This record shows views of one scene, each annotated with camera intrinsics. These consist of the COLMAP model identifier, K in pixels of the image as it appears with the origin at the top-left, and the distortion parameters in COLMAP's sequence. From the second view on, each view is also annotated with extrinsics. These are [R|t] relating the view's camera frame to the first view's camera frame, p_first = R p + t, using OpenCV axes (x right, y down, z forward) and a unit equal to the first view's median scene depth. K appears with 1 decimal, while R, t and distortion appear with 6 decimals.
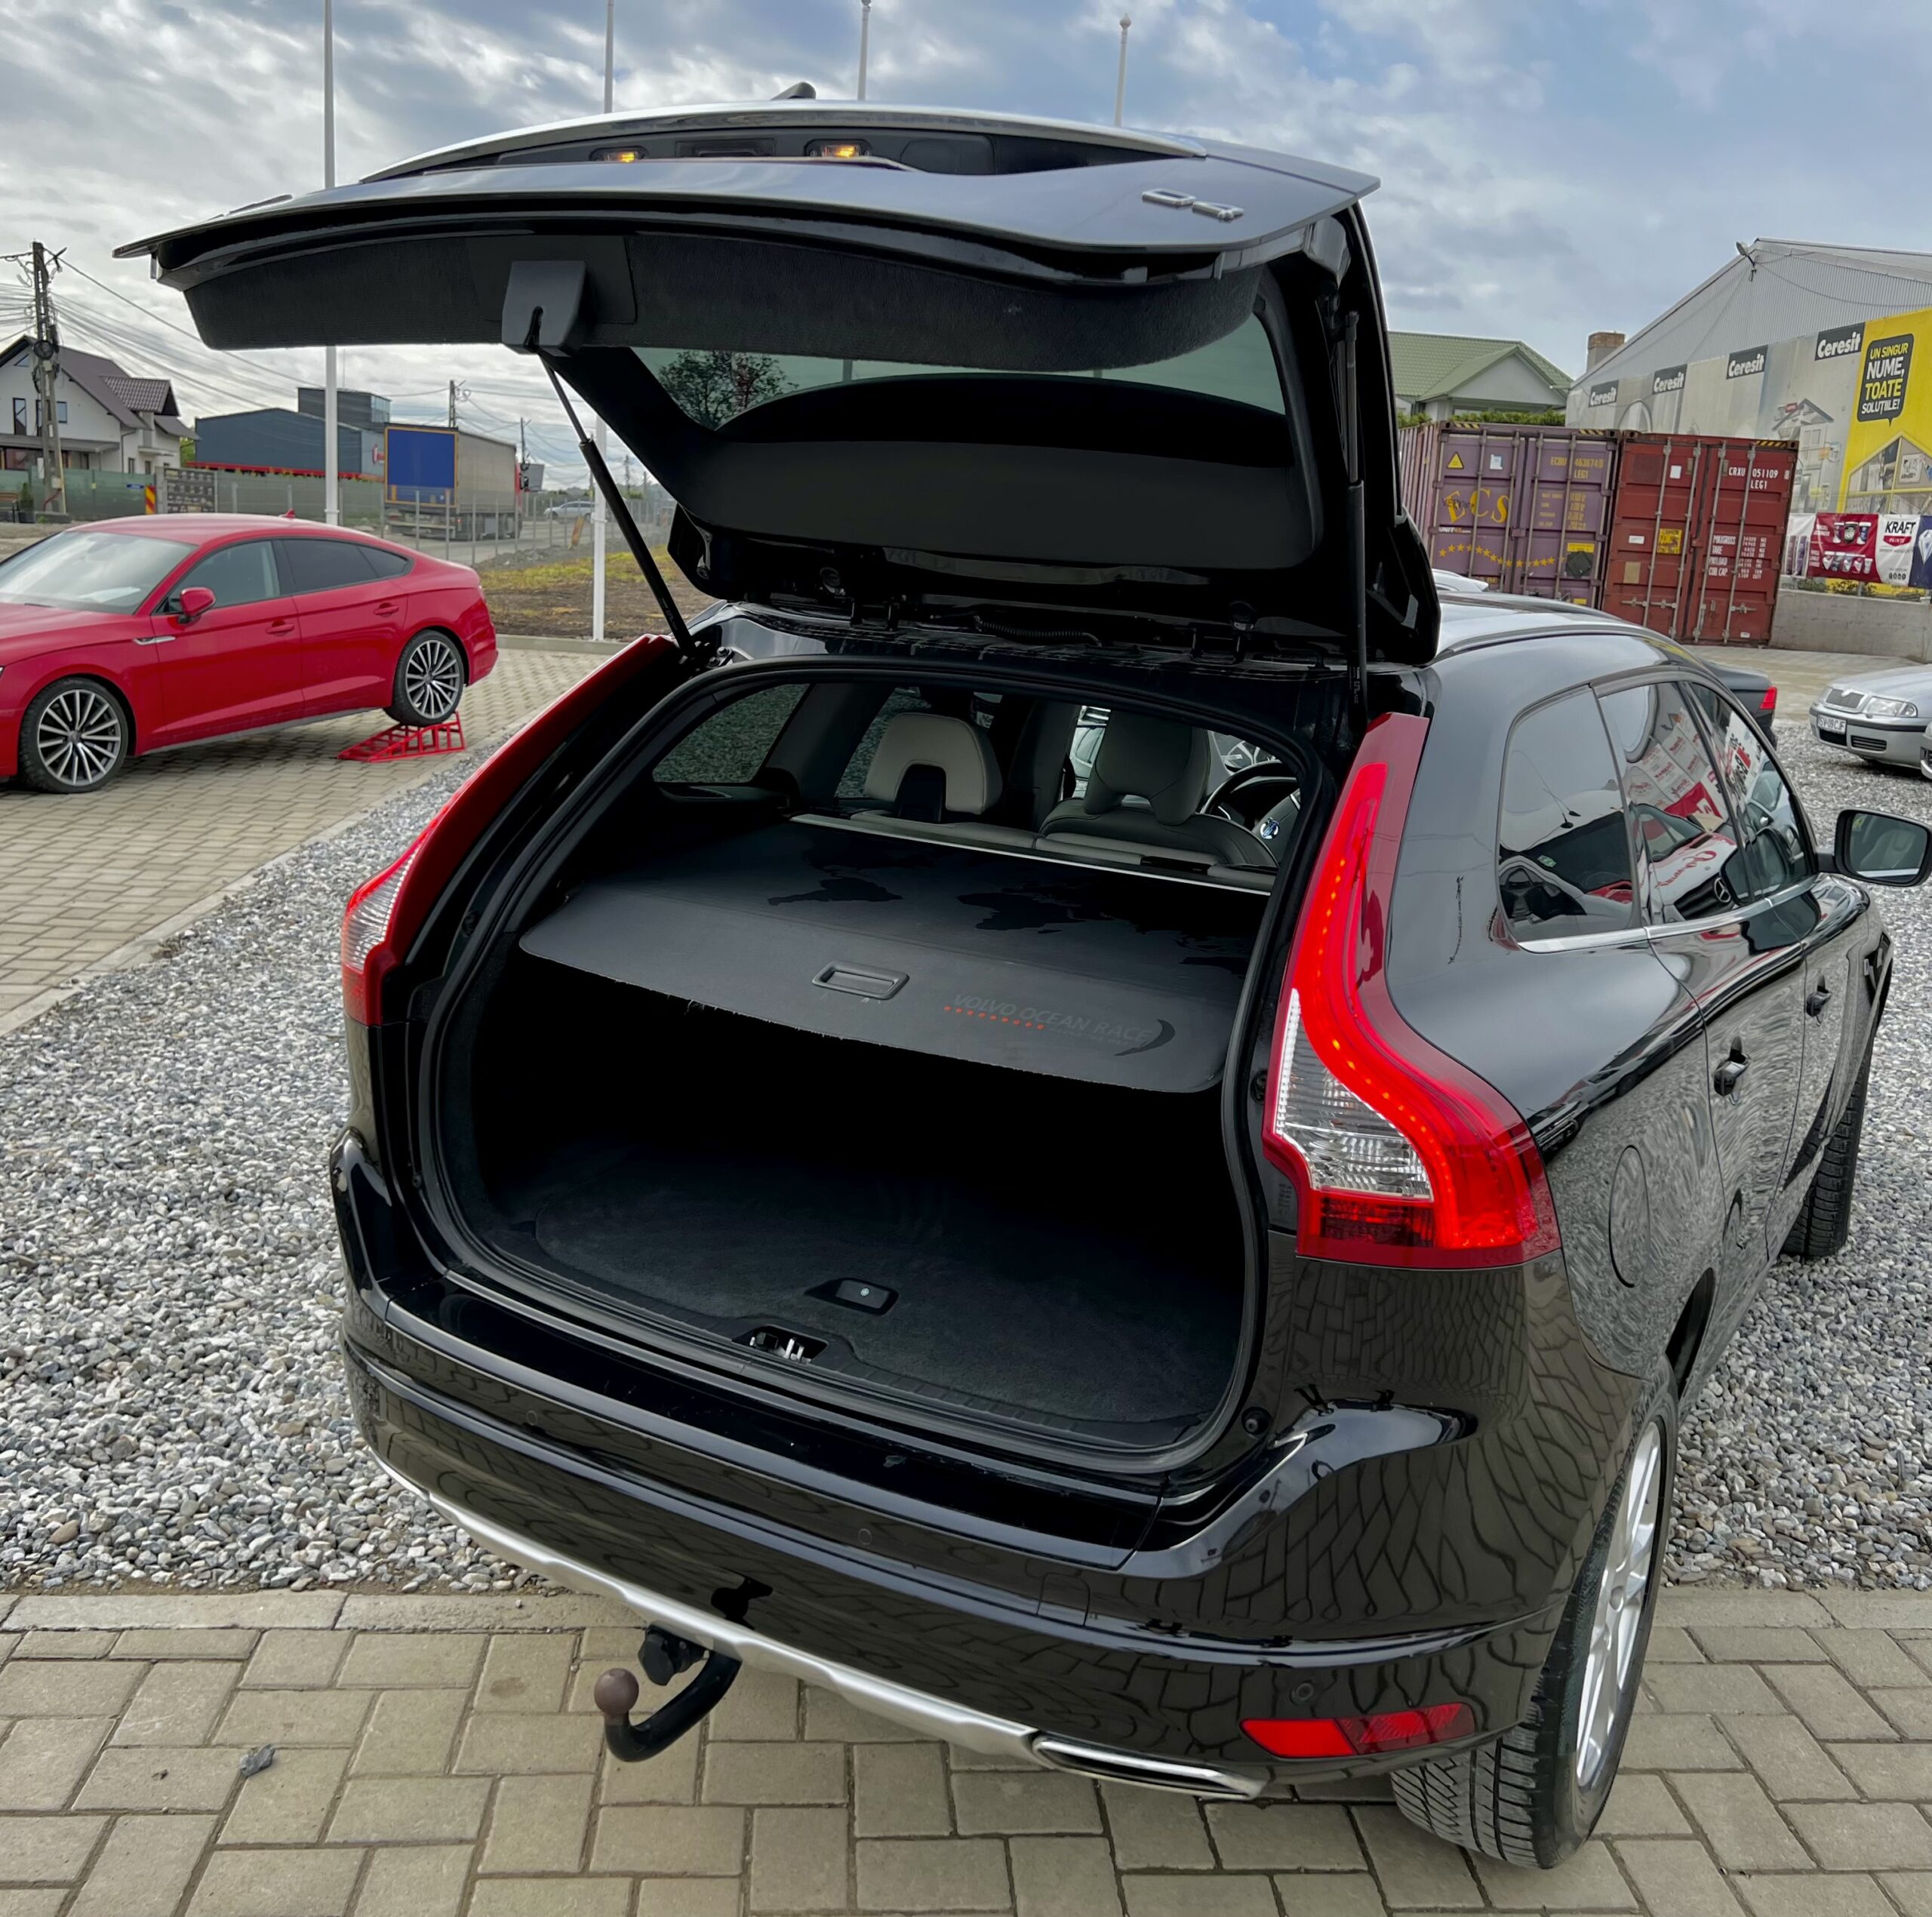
lens RADIAL K [[1882.0, 0, 964.9], [0, 1882.0, 951.2], [0, 0, 1]] dist [0.014823, 0.000000]
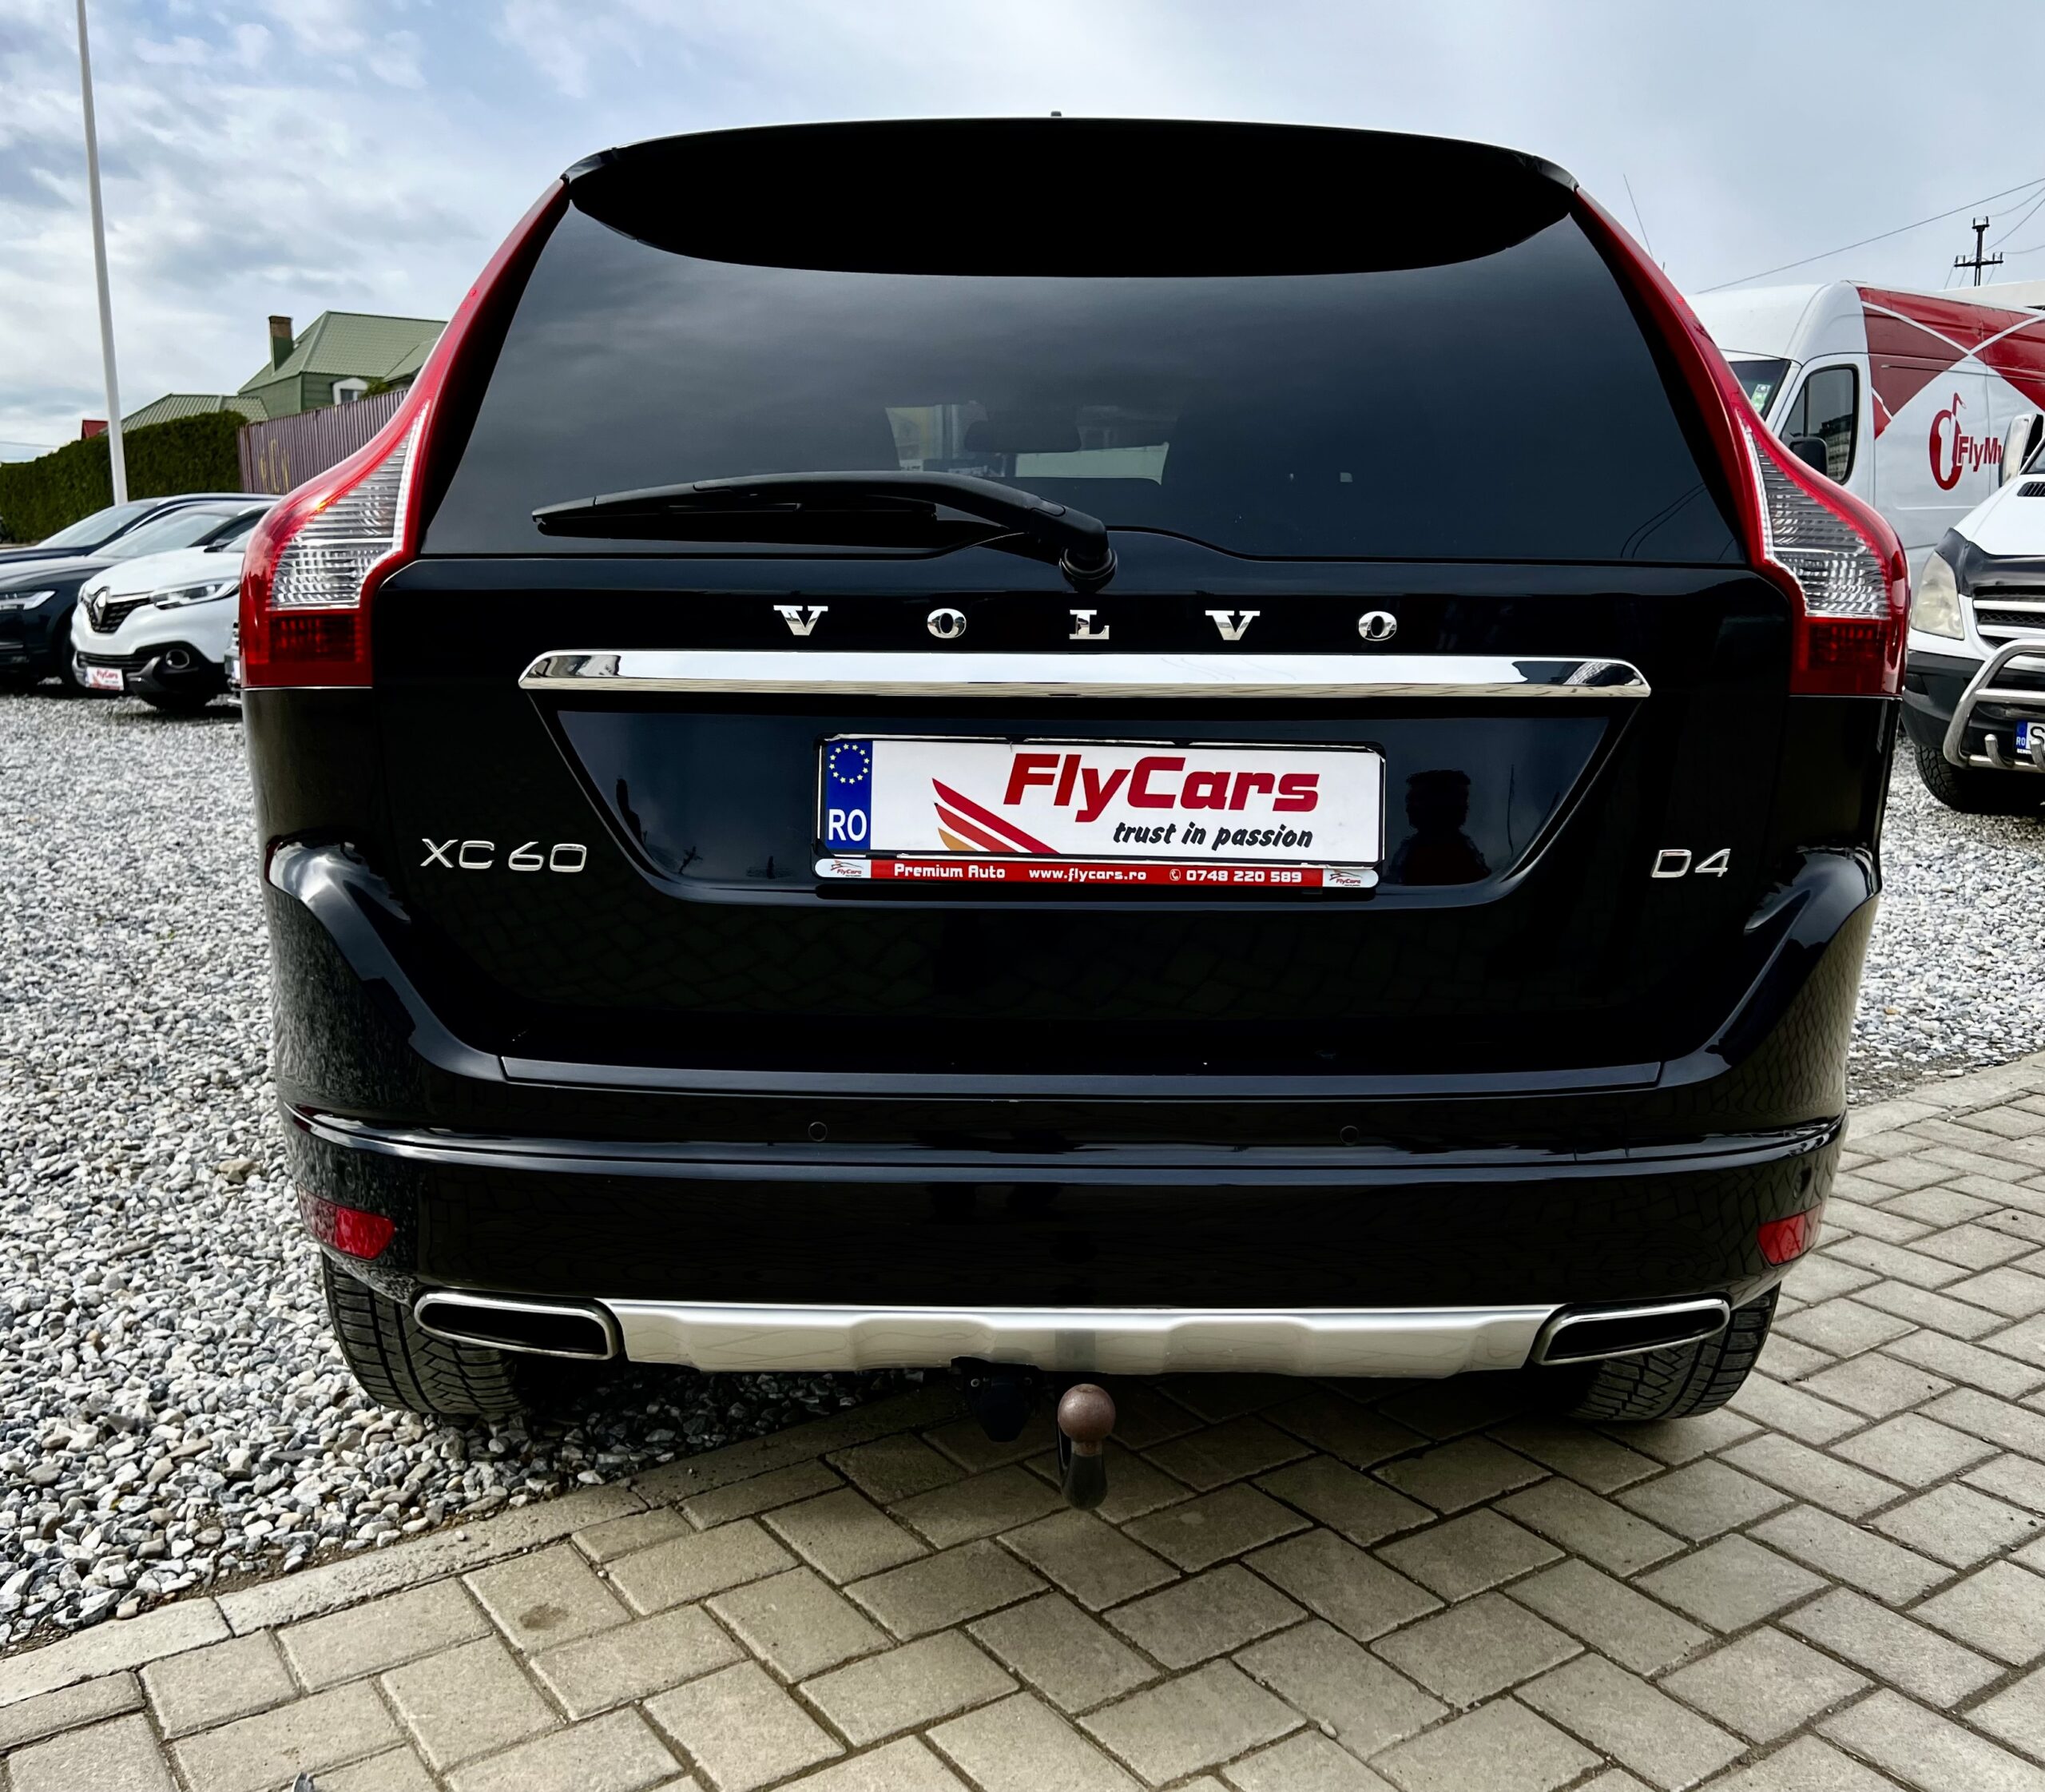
lens RADIAL K [[1911.9, 0, 1025.0], [0, 1911.9, 900.8], [0, 0, 1]] dist [0.010857, 0.000000]
pose [[0.871564, -0.148230, 0.467337, -0.360288], [0.149929, 0.988119, 0.033800, 0.103596], [-0.466794, 0.040609, 0.883433, 0.210219]]
